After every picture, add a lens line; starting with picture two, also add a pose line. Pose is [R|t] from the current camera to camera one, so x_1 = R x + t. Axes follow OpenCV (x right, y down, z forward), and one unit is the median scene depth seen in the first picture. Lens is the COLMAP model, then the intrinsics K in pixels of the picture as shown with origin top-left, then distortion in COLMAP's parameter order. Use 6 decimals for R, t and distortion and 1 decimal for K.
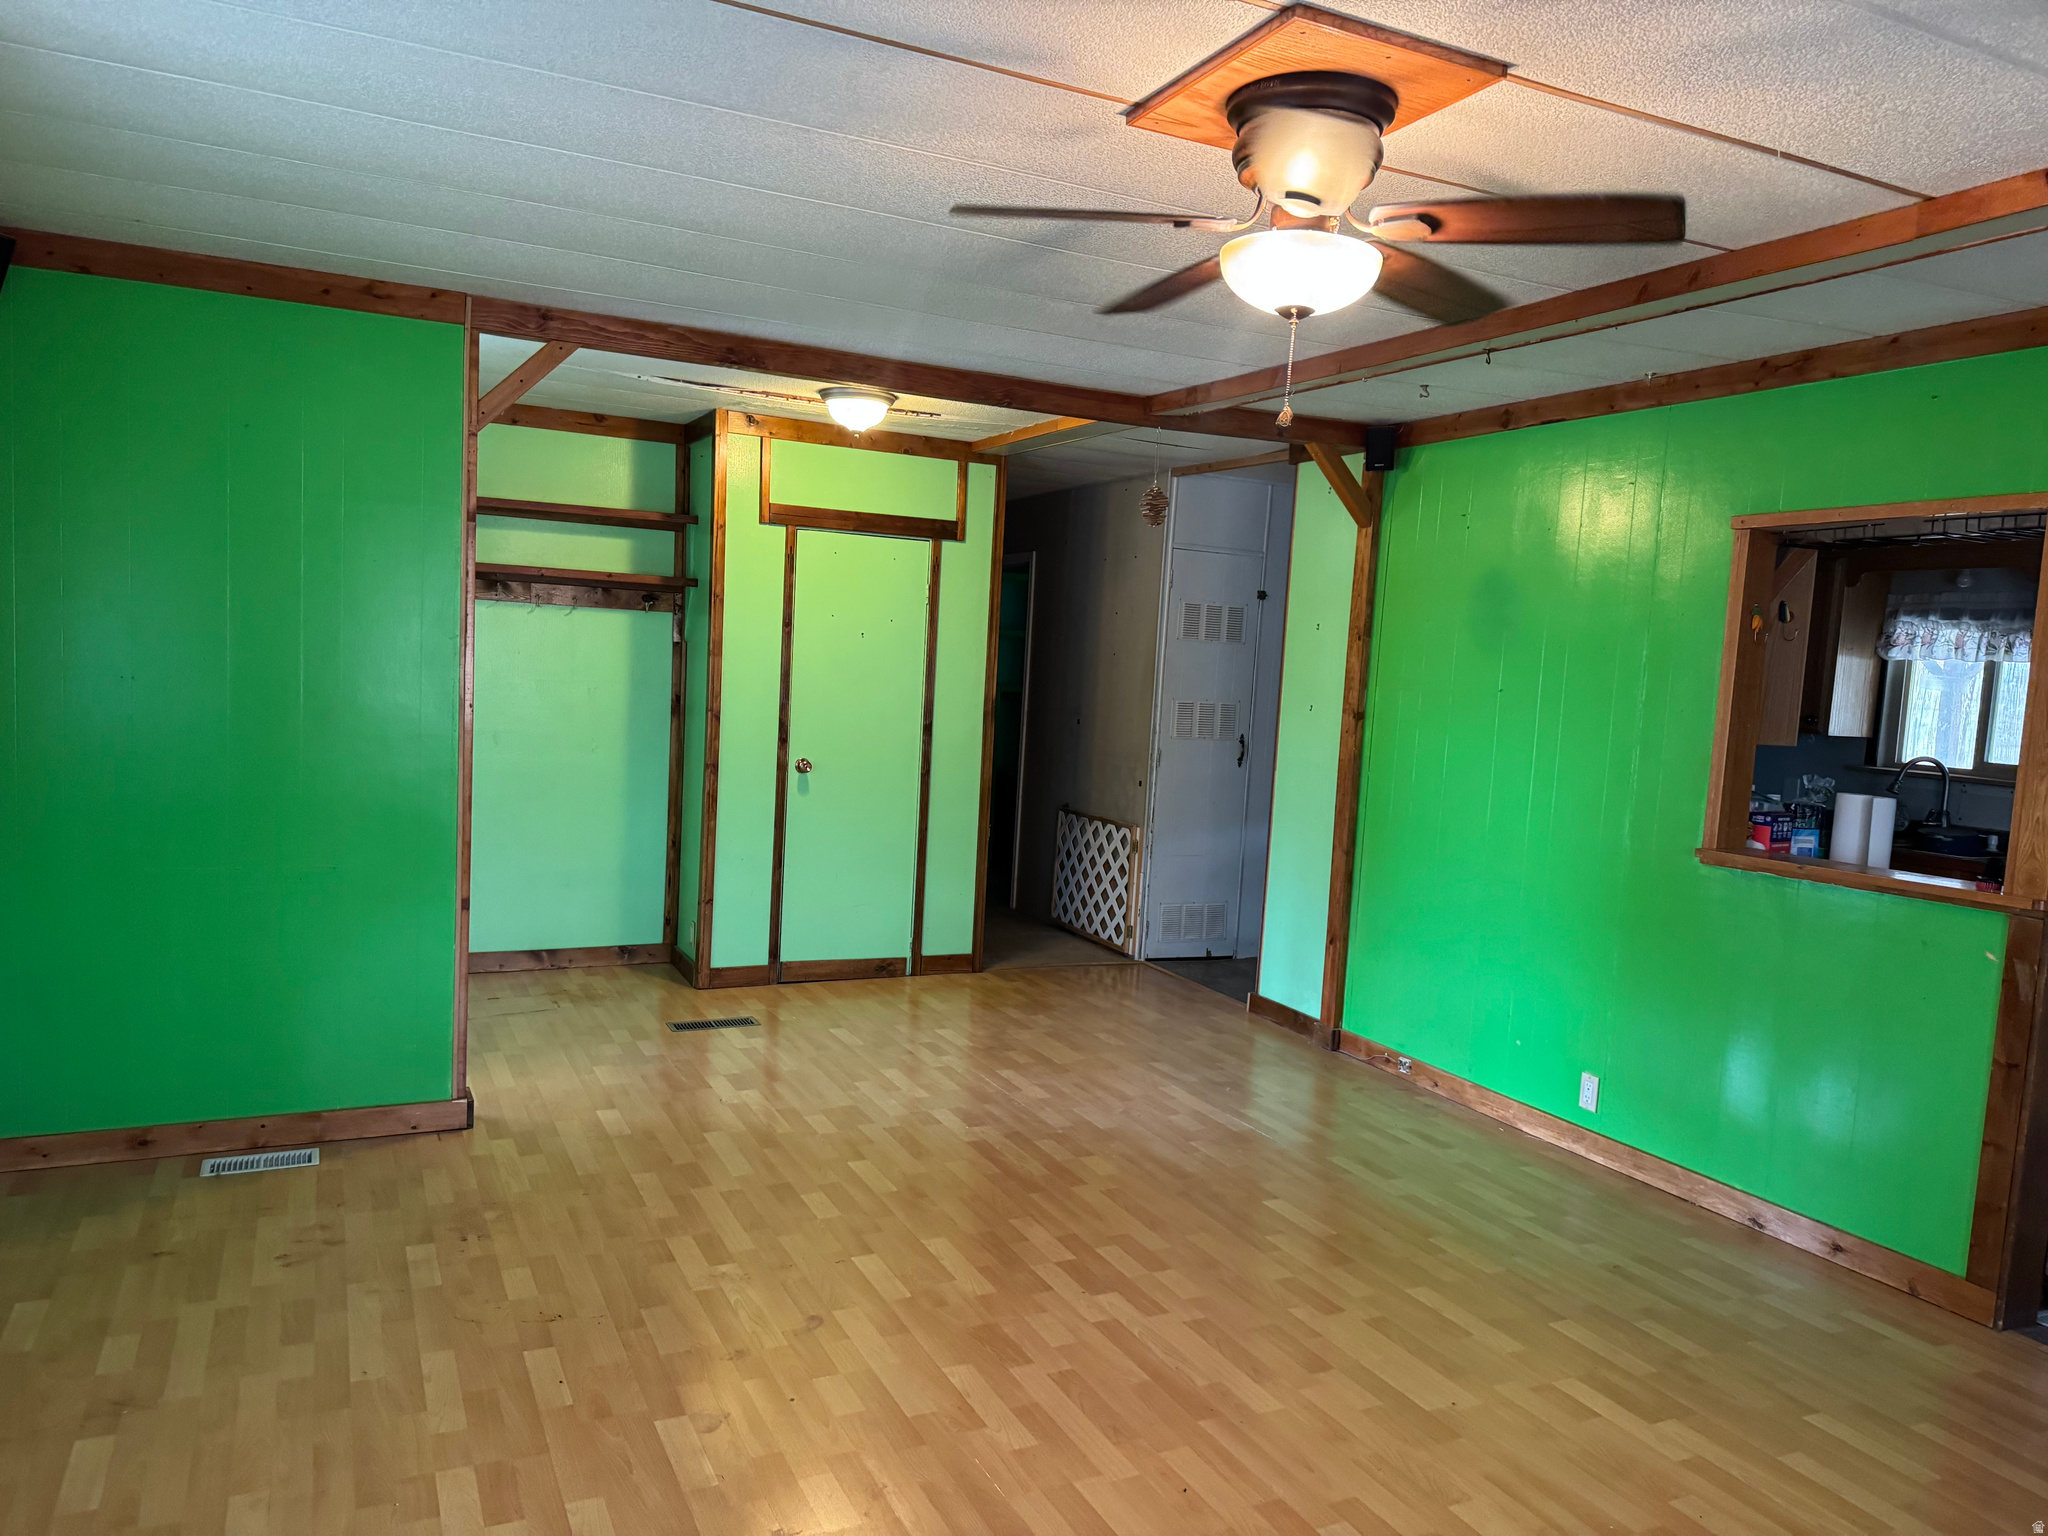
lens RADIAL K [[1451.3, 0, 1024.6], [0, 1451.3, 773.4], [0, 0, 1]] dist [0.021971, -0.021326]
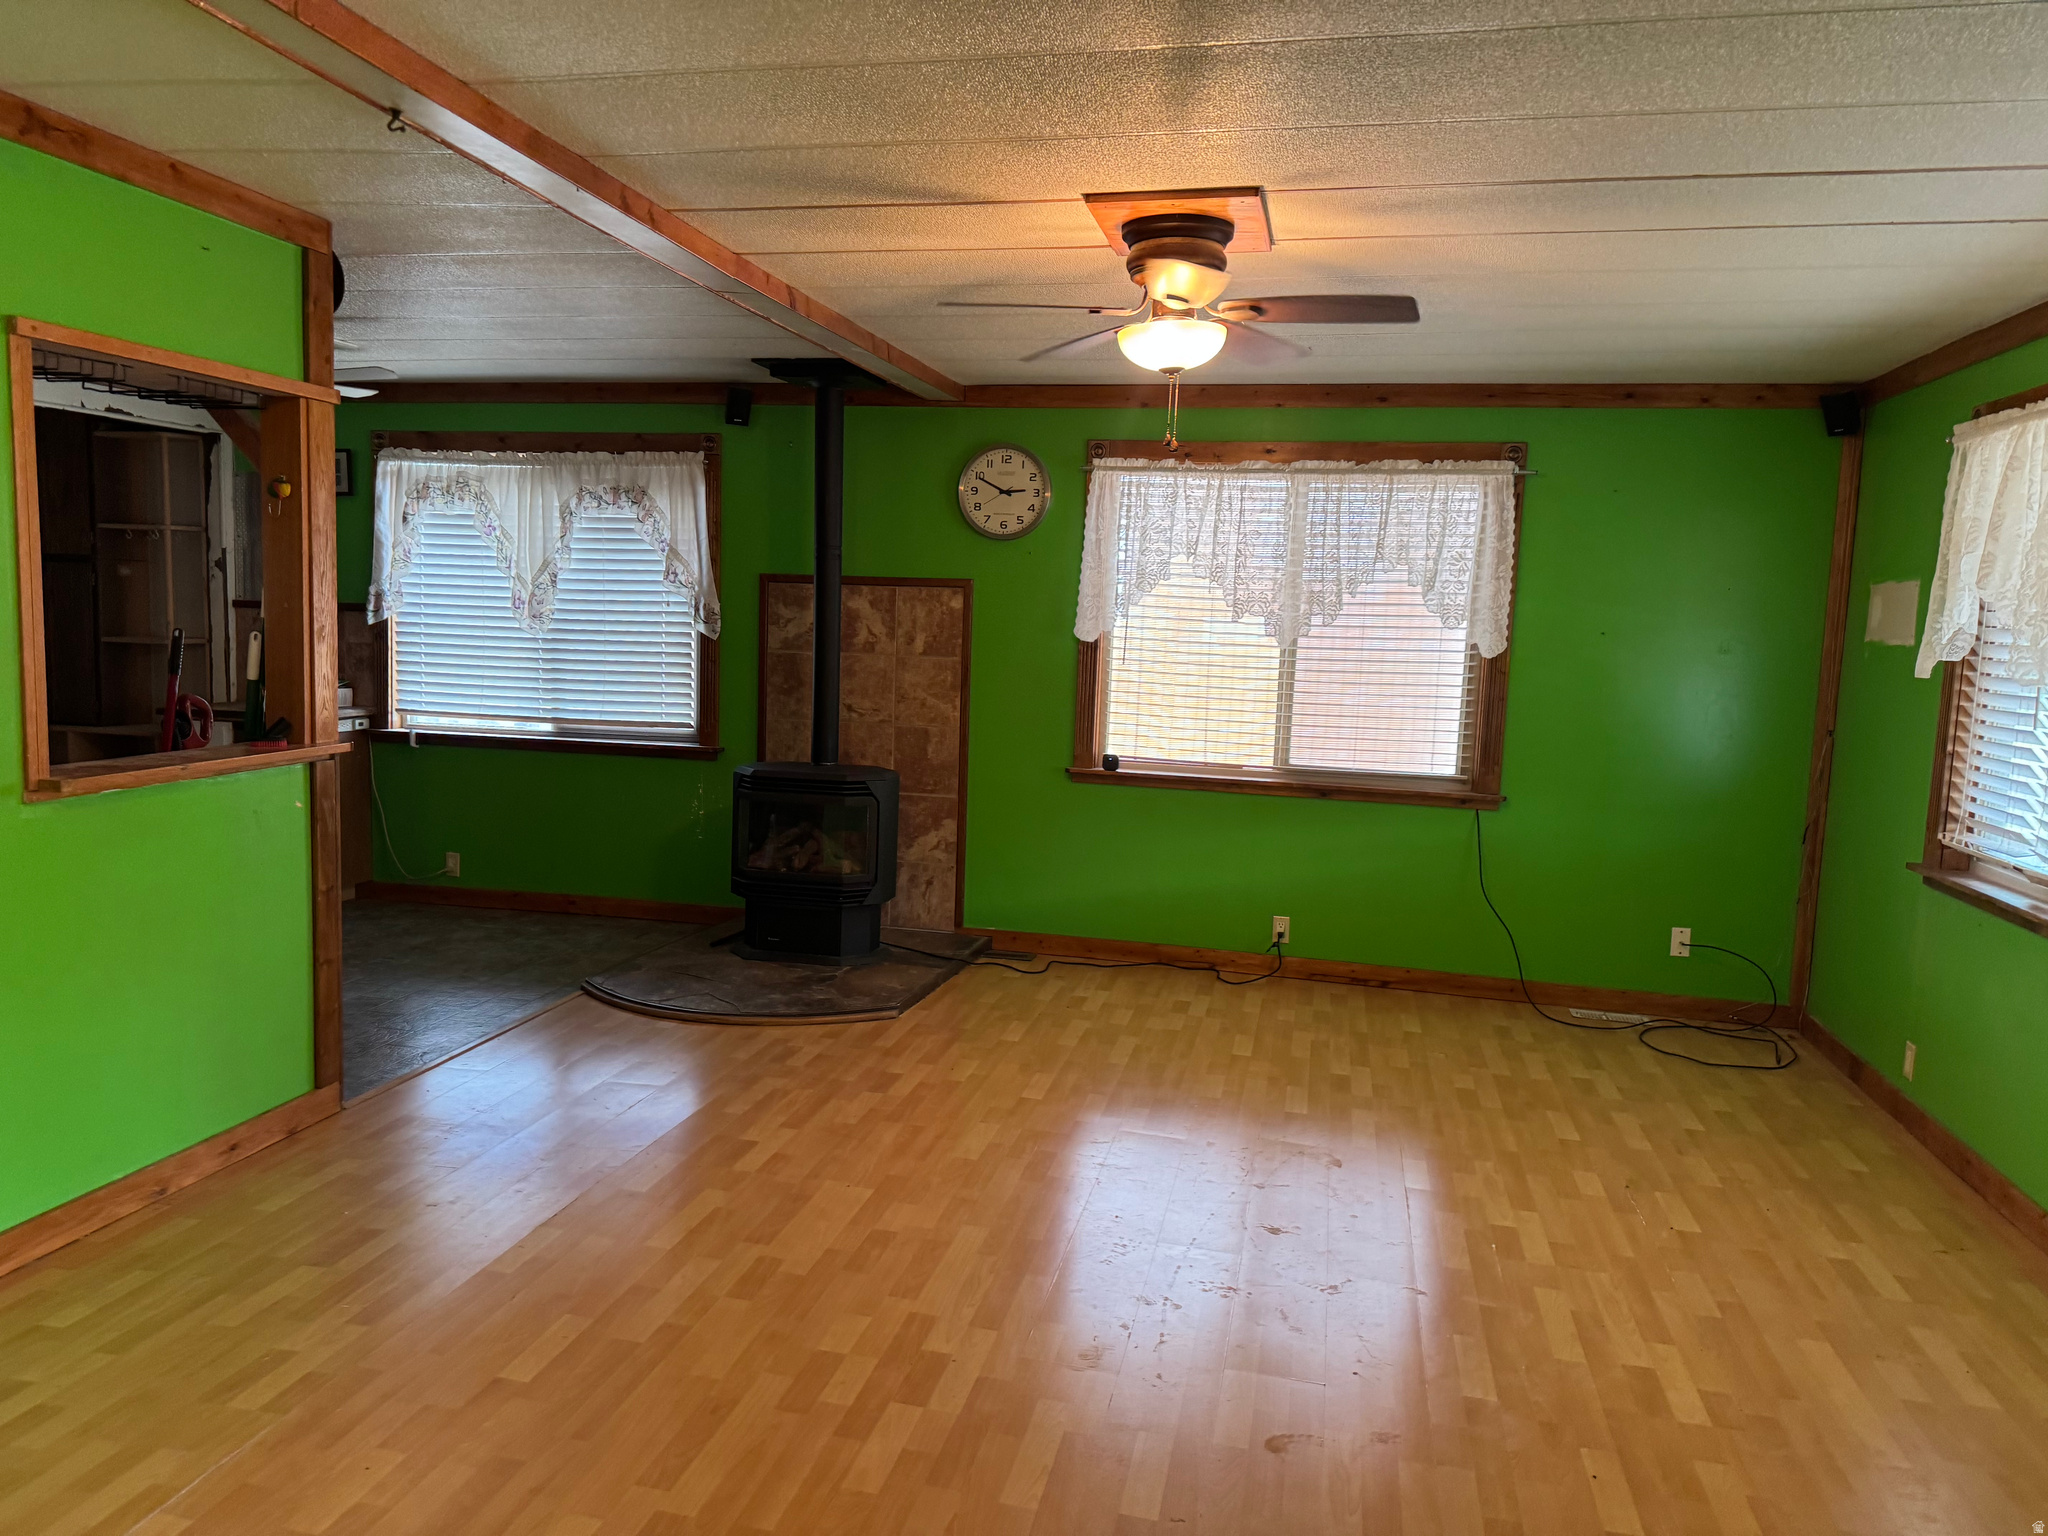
lens RADIAL K [[1451.3, 0, 1023.3], [0, 1451.3, 768.4], [0, 0, 1]] dist [0.021971, -0.021326]
pose [[-0.783634, -0.149608, 0.602938, -0.452455], [-0.028590, 0.978224, 0.205571, -0.149646], [-0.620564, 0.143855, -0.770848, 1.610280]]
